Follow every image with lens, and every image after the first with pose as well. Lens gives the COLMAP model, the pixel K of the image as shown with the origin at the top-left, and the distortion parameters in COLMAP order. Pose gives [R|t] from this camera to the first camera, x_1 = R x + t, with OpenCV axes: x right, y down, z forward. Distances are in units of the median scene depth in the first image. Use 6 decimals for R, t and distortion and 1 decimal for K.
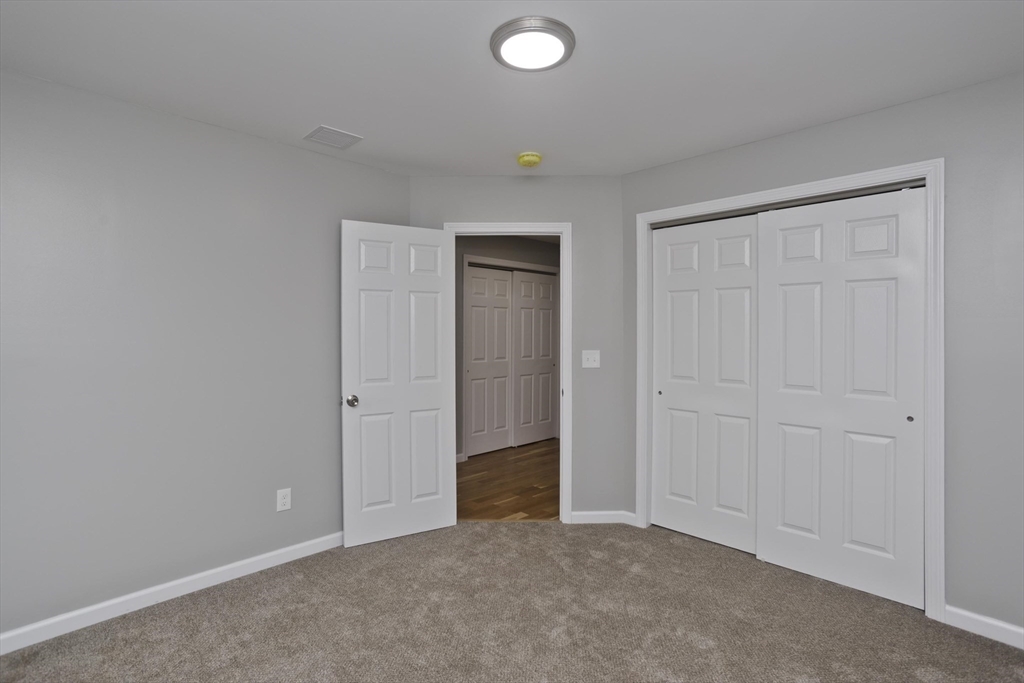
lens RADIAL K [[487.8, 0, 501.9], [0, 487.8, 339.3], [0, 0, 1]] dist [-0.023020, 0.010873]
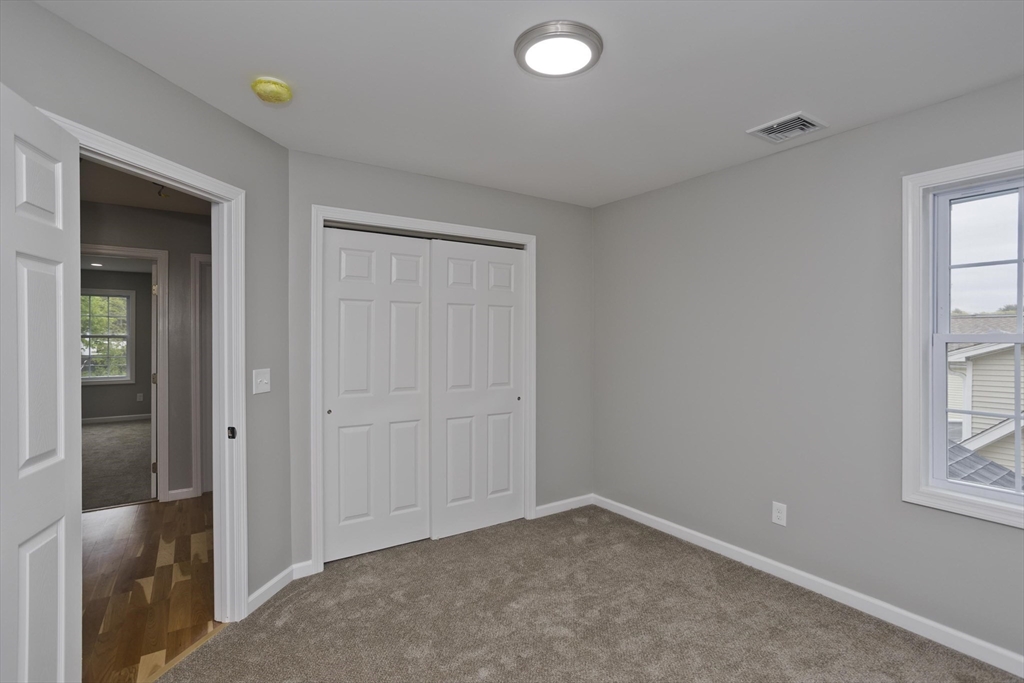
lens RADIAL K [[487.8, 0, 506.4], [0, 487.8, 338.5], [0, 0, 1]] dist [-0.023020, 0.010873]
pose [[0.207457, -0.001740, 0.978243, -0.547918], [0.024114, 0.999704, -0.003335, -0.014797], [-0.977947, 0.024281, 0.207438, 0.566238]]
